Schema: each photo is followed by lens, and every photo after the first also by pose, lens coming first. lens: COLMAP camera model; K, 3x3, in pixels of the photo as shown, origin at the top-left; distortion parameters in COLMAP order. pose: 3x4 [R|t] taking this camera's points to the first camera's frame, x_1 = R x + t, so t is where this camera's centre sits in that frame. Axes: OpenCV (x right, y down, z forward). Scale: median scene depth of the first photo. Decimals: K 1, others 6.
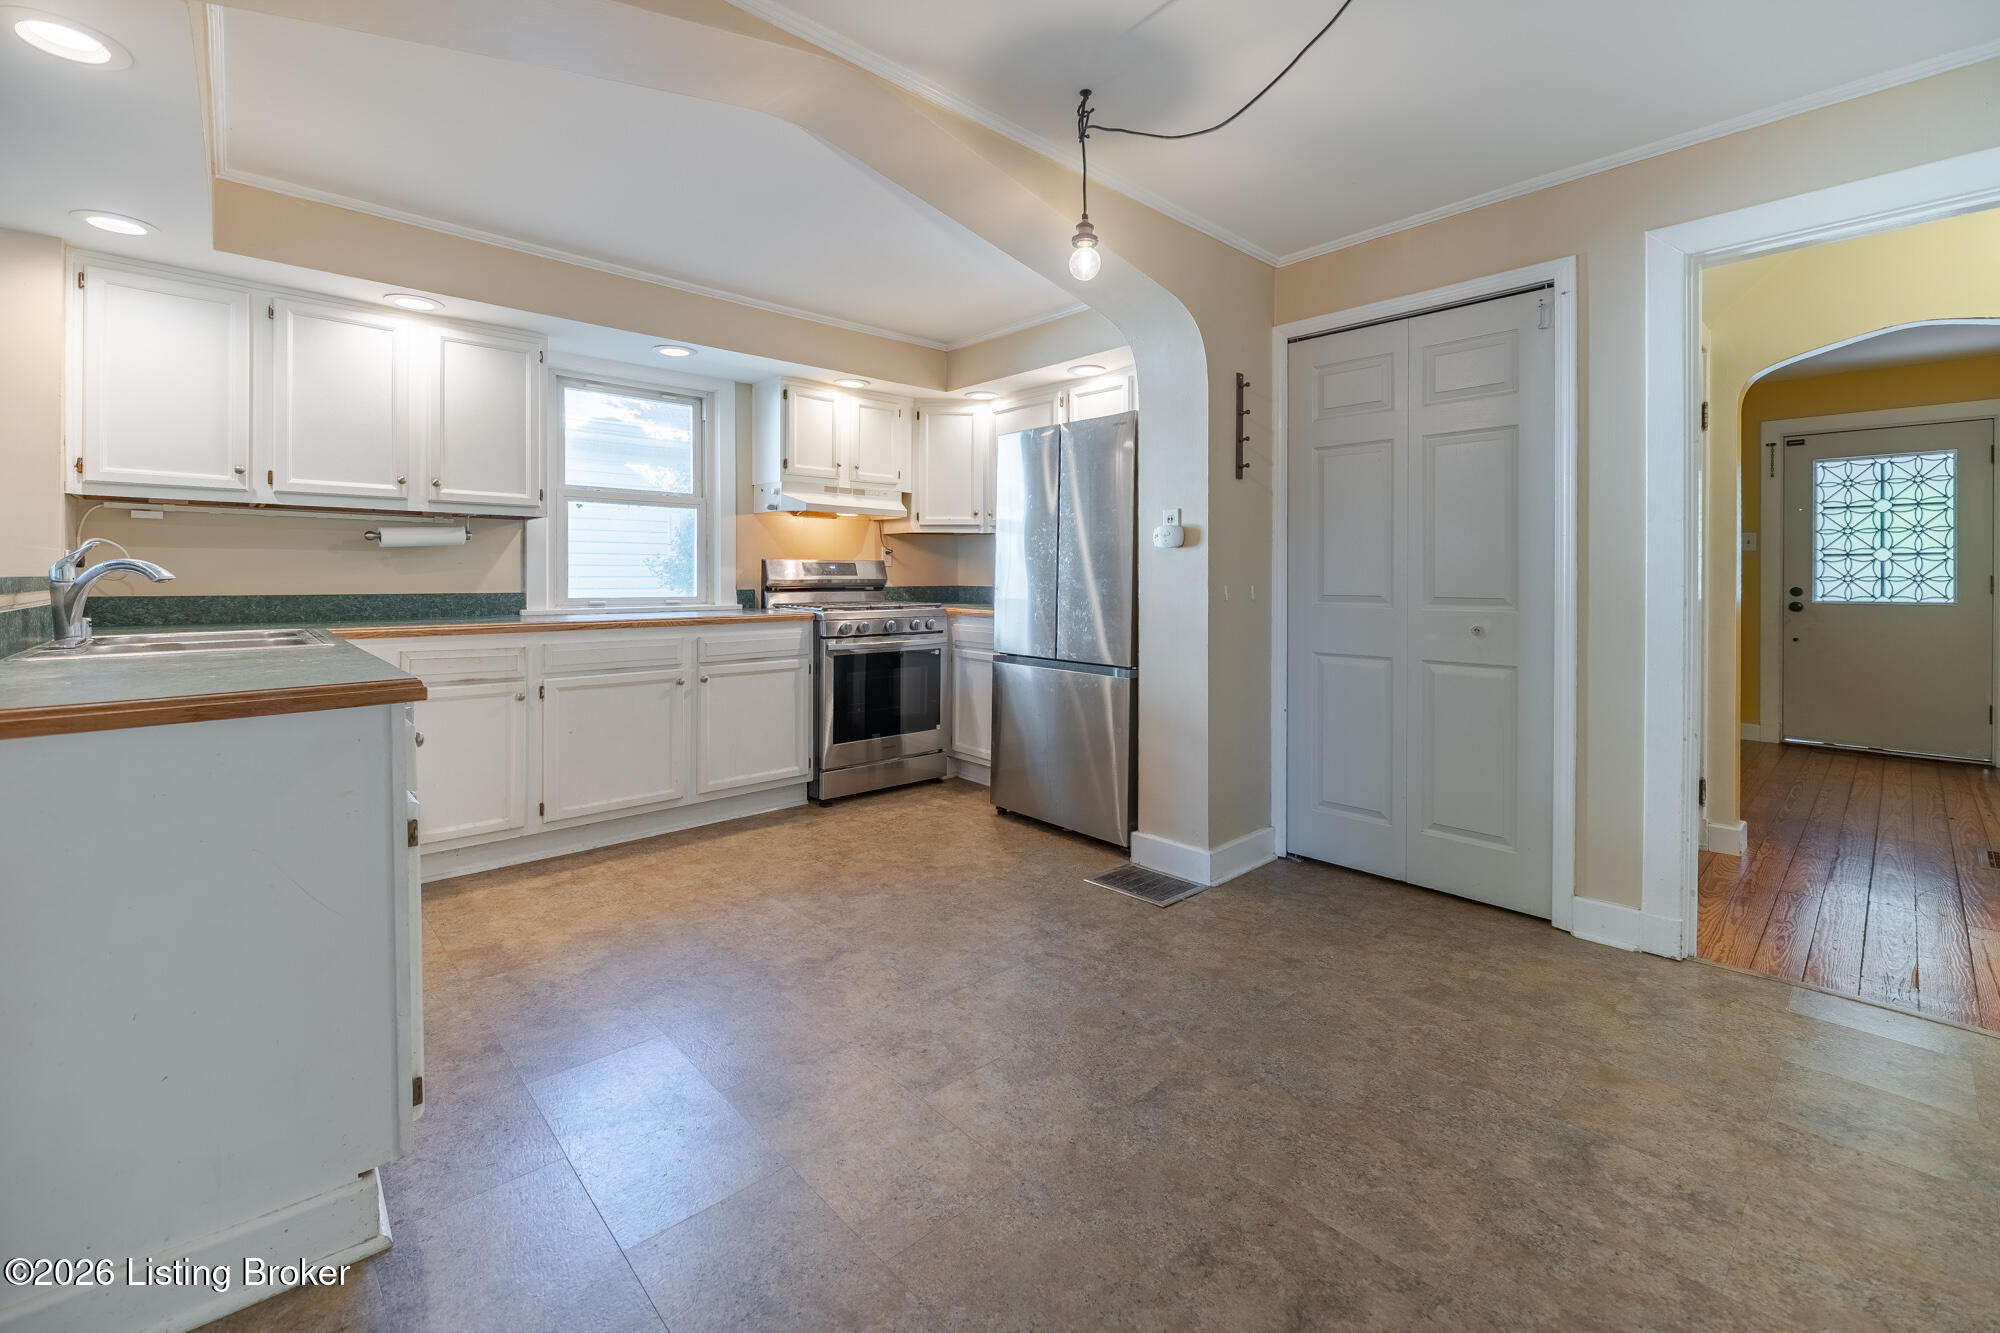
lens RADIAL K [[835.6, 0, 999.7], [0, 835.6, 585.9], [0, 0, 1]] dist [-0.001509, -0.000837]
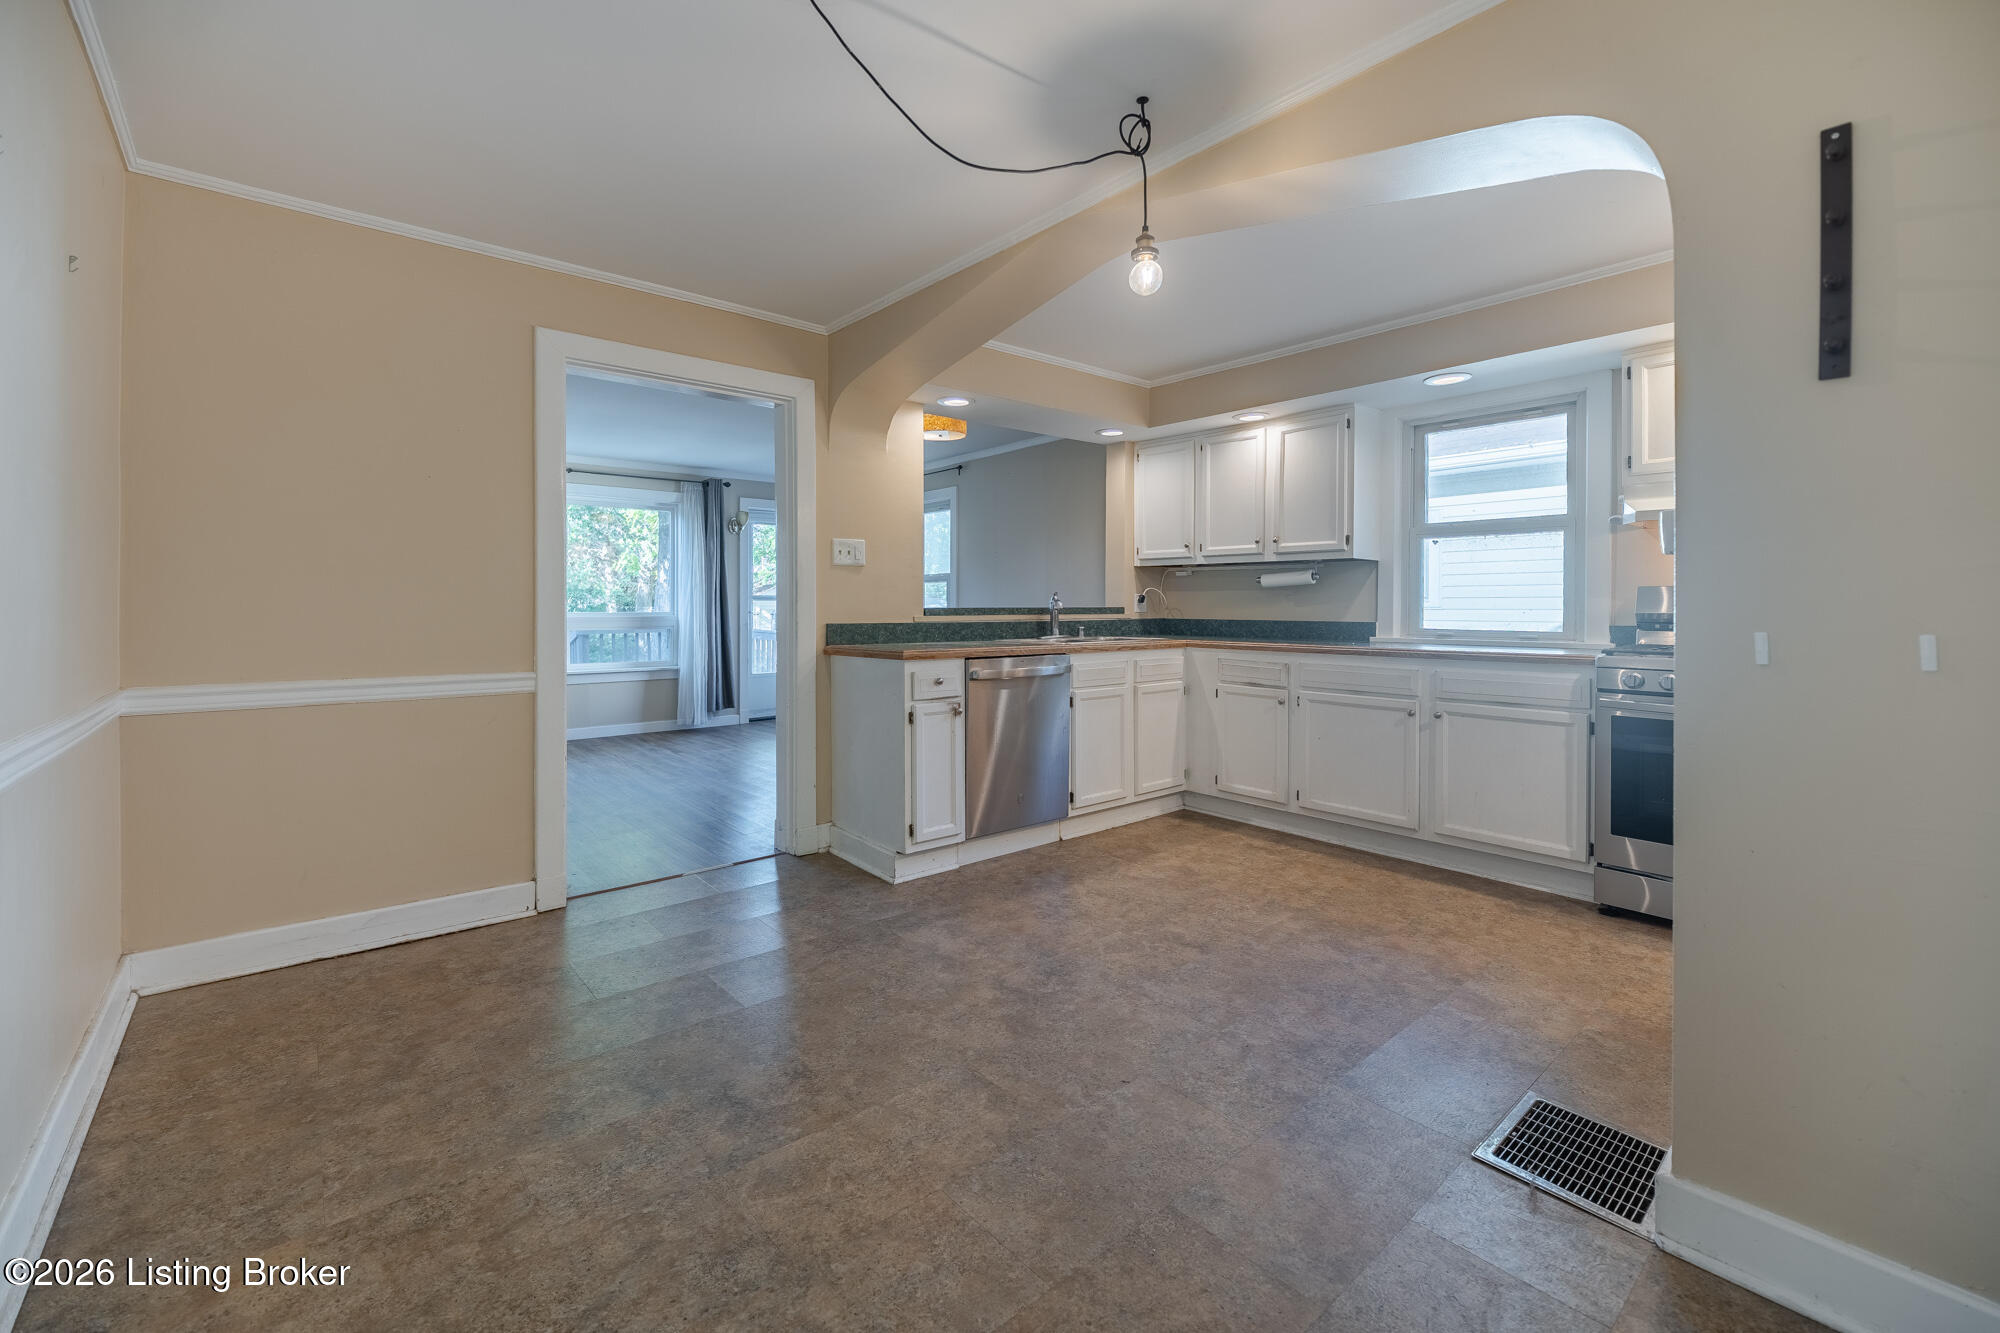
lens RADIAL K [[835.2, 0, 985.0], [0, 835.2, 610.3], [0, 0, 1]] dist [0.001405, -0.000073]
pose [[-0.049521, 0.004028, -0.998765, 0.684590], [-0.014241, 0.999887, 0.004739, -0.006877], [0.998672, 0.014458, -0.049458, 0.563221]]
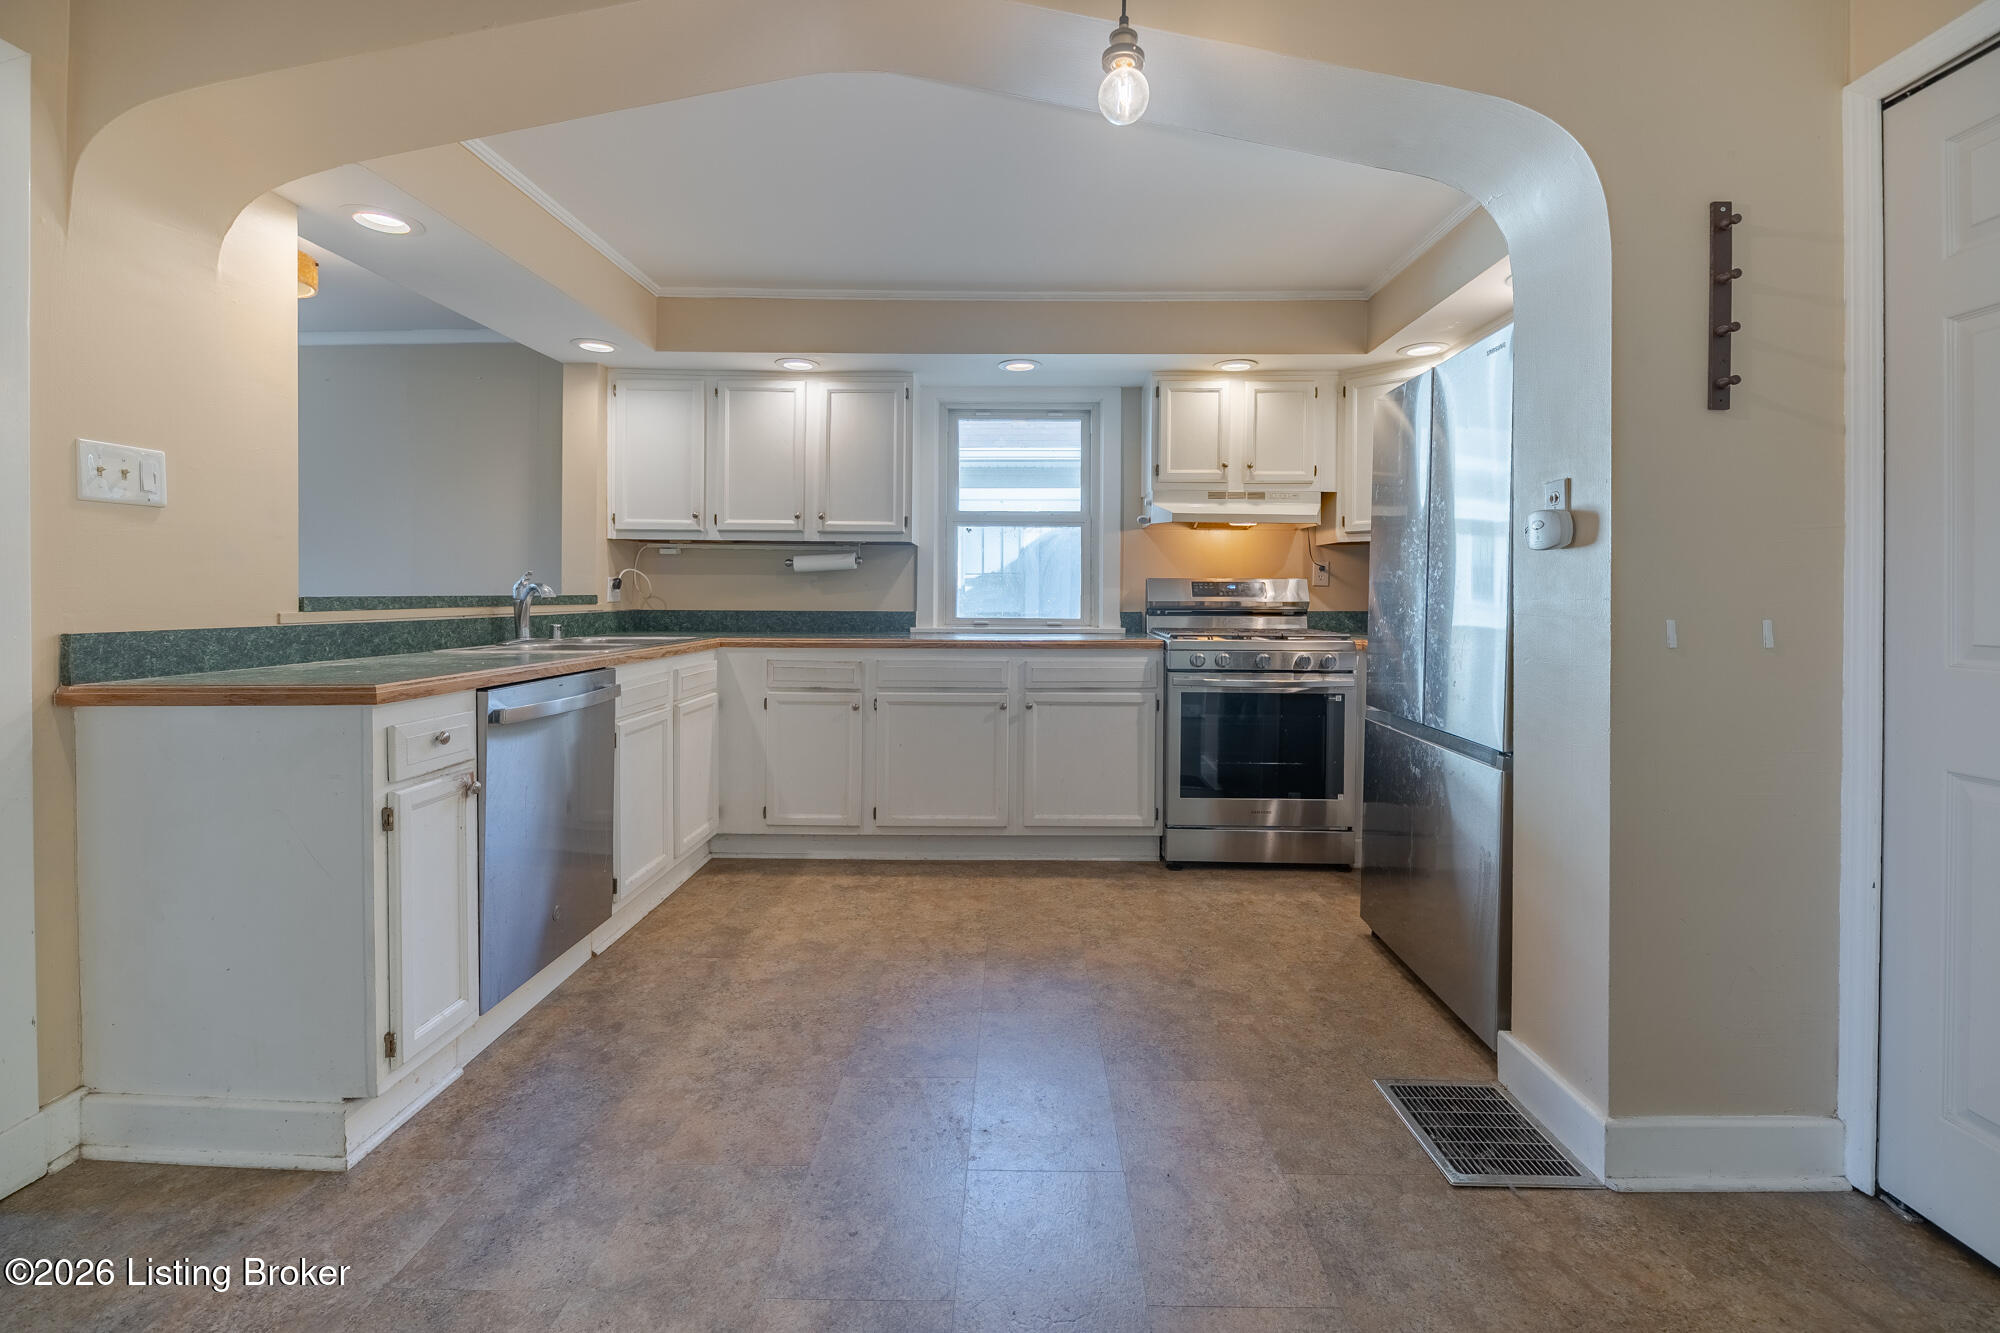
lens RADIAL K [[836.8, 0, 1018.6], [0, 836.8, 601.8], [0, 0, 1]] dist [0.001694, -0.003849]
pose [[0.730653, 0.007111, -0.682712, 0.305586], [-0.011604, 0.999931, -0.002005, -0.004587], [0.682651, 0.009387, 0.730684, 0.320551]]
